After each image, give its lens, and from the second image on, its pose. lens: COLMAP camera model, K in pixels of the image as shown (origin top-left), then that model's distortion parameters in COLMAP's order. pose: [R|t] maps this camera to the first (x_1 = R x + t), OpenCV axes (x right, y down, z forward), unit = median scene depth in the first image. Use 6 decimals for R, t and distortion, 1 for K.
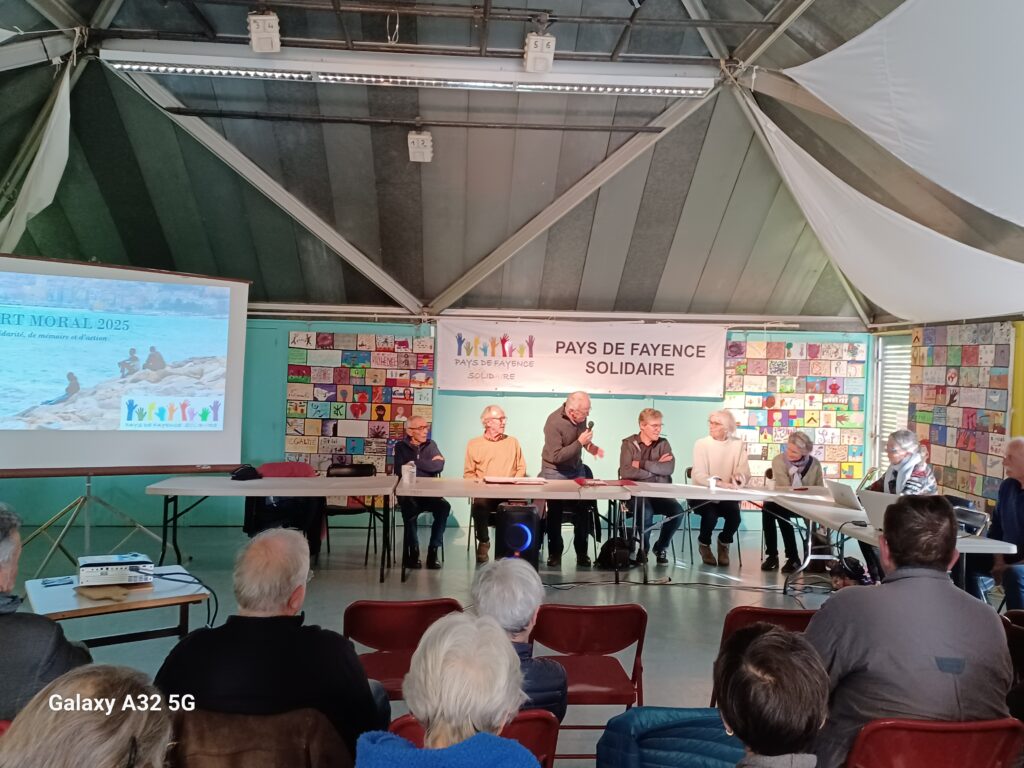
lens RADIAL K [[856.7, 0, 507.6], [0, 856.7, 382.8], [0, 0, 1]] dist [0.106903, -0.135619]
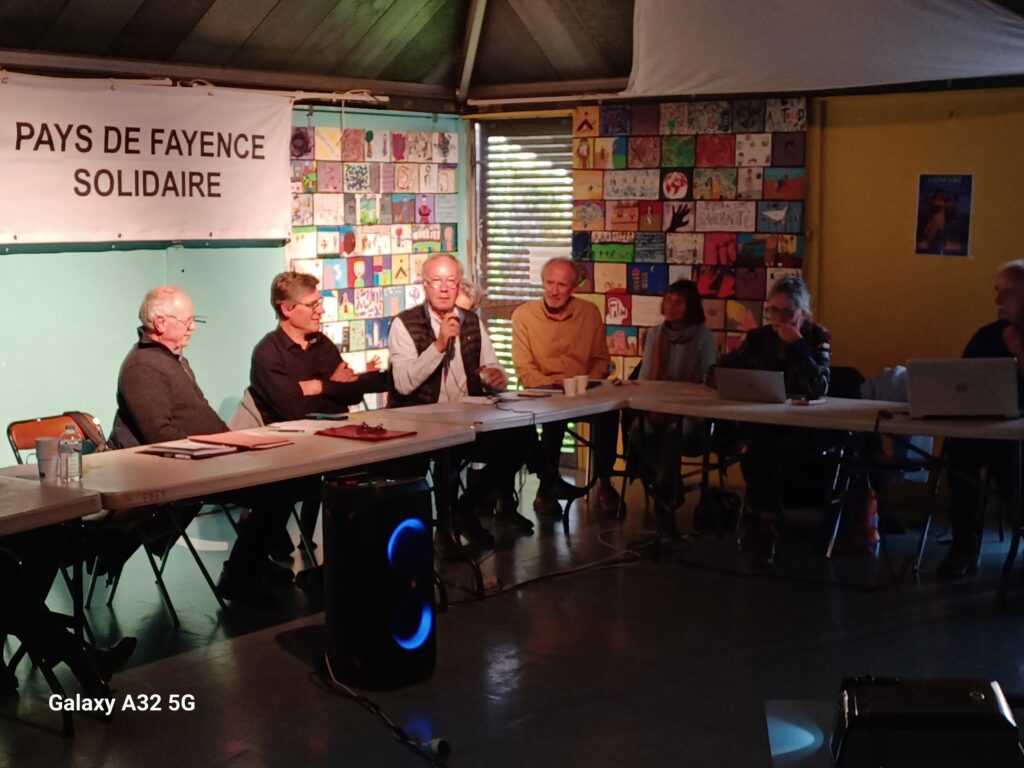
lens RADIAL K [[1620.5, 0, 506.5], [0, 1620.5, 400.0], [0, 0, 1]] dist [0.051109, 0.024011]
pose [[0.641231, -0.120039, 0.757901, -0.423219], [0.035897, 0.991300, 0.126634, -0.005256], [-0.766508, -0.053996, 0.639961, 0.288890]]
